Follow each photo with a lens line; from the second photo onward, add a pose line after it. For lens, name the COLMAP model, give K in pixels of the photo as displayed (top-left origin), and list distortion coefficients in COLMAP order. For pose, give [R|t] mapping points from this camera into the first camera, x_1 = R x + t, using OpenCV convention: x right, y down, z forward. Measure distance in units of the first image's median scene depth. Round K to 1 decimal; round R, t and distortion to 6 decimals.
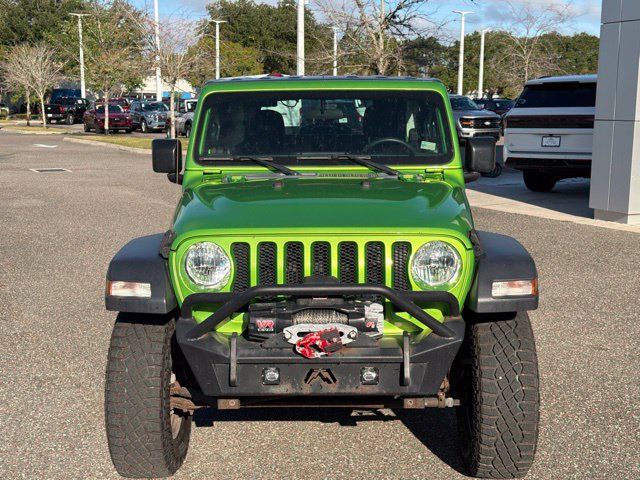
lens RADIAL K [[921.8, 0, 320.0], [0, 921.8, 240.0], [0, 0, 1]] dist [0.114138, 0.023925]
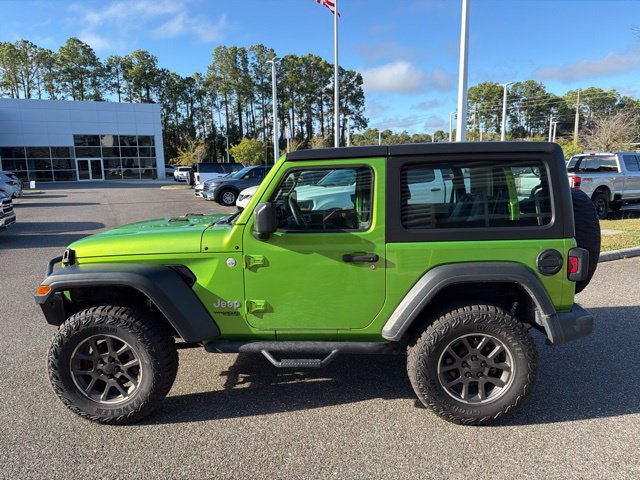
lens RADIAL K [[449.0, 0, 319.6], [0, 449.0, 243.3], [0, 0, 1]] dist [0.080890, -0.108017]
pose [[-0.009064, 0.166960, -0.985922, 0.988260], [-0.132986, 0.977003, 0.166672, -0.222108], [0.991076, 0.132625, 0.013348, 1.463382]]
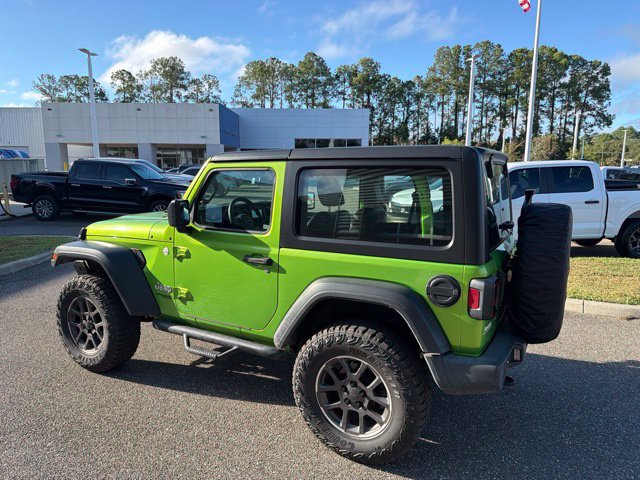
lens RADIAL K [[449.0, 0, 319.6], [0, 449.0, 243.3], [0, 0, 1]] dist [0.080890, -0.108017]
pose [[-0.462069, 0.139127, -0.875863, 0.857191], [-0.142216, 0.963212, 0.228029, -0.299491], [0.875367, 0.229927, -0.425284, 1.969925]]
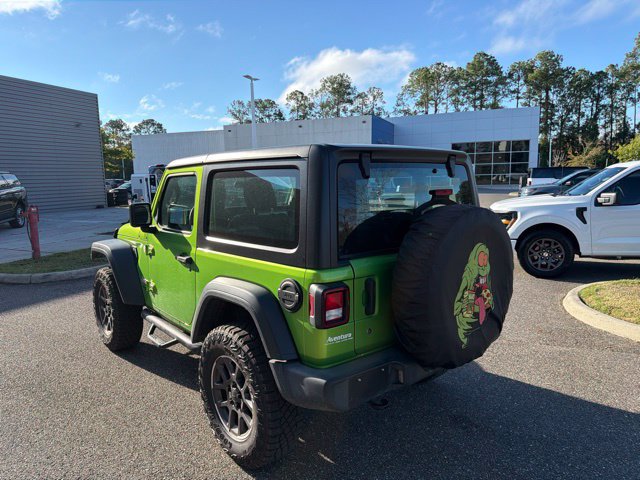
lens RADIAL K [[452.9, 0, 320.0], [0, 452.9, 240.0], [0, 0, 1]] dist [0.073888, -0.118968]
pose [[-0.749247, 0.100543, -0.654615, 0.588673], [-0.083336, 0.966241, 0.243789, -0.339070], [0.657027, 0.237212, -0.715574, 2.315393]]
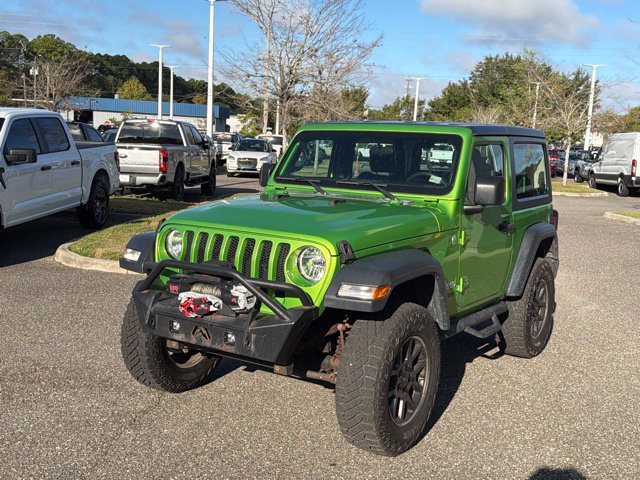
lens RADIAL K [[731.6, 0, 320.0], [0, 731.6, 240.0], [0, 0, 1]] dist [0.128052, -0.011730]
pose [[0.849539, 0.108834, -0.516176, 0.660153], [-0.122958, 0.992388, 0.006873, -0.015780], [0.512995, 0.057628, 0.856455, 0.146899]]
